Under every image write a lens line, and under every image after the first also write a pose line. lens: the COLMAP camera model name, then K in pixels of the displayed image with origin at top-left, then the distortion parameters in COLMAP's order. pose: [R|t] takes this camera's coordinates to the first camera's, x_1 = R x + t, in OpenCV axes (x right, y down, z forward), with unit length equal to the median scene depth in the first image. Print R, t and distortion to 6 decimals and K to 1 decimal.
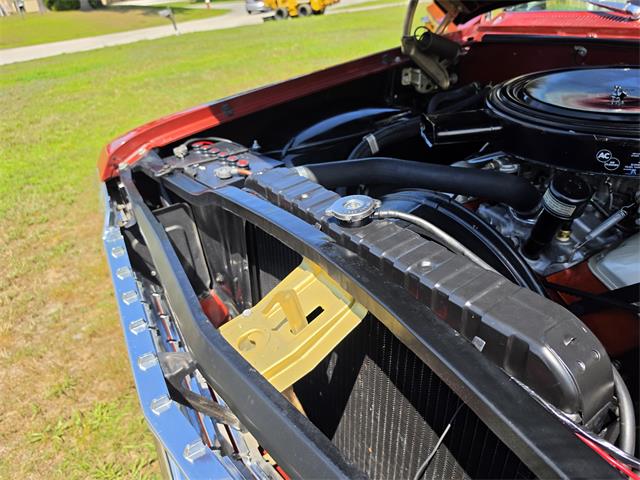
lens RADIAL K [[455.8, 0, 320.2], [0, 455.8, 252.6], [0, 0, 1]] dist [0.005224, -0.051895]
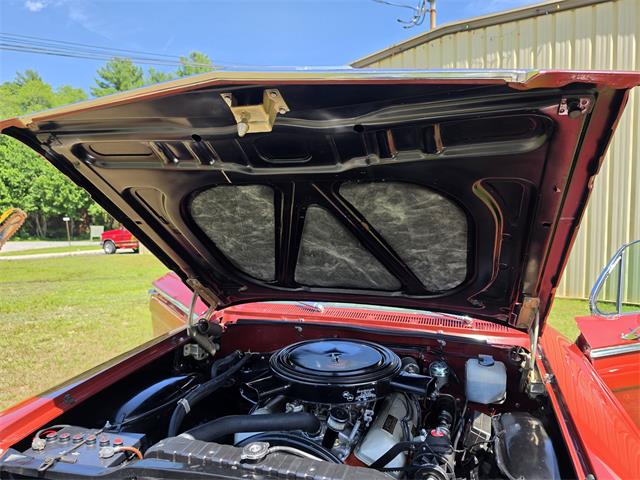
lens RADIAL K [[445.9, 0, 320.0], [0, 445.9, 240.0], [0, 0, 1]] dist [0.060150, -0.066597]
pose [[0.778631, 0.053811, 0.625171, -0.389643], [0.268363, 0.872041, -0.409298, -0.012974], [-0.567199, 0.486465, 0.664558, -0.312752]]
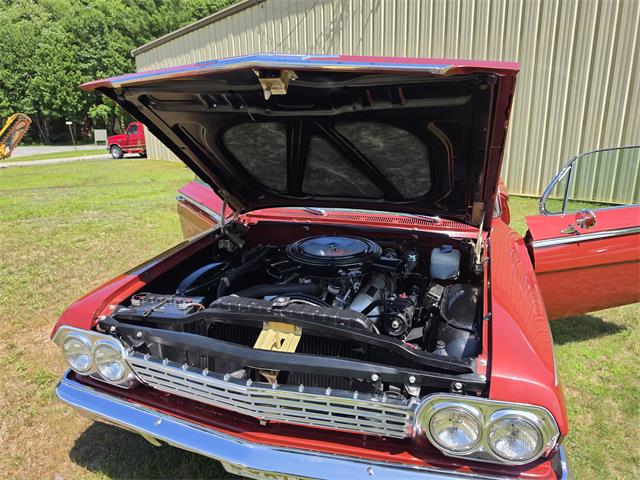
lens RADIAL K [[445.9, 0, 320.0], [0, 445.9, 240.0], [0, 0, 1]] dist [0.060150, -0.066597]
pose [[0.785409, -0.089095, 0.612531, -0.624930], [0.274025, 0.937377, -0.215020, 0.091580], [-0.555016, 0.336728, 0.760639, -0.605905]]
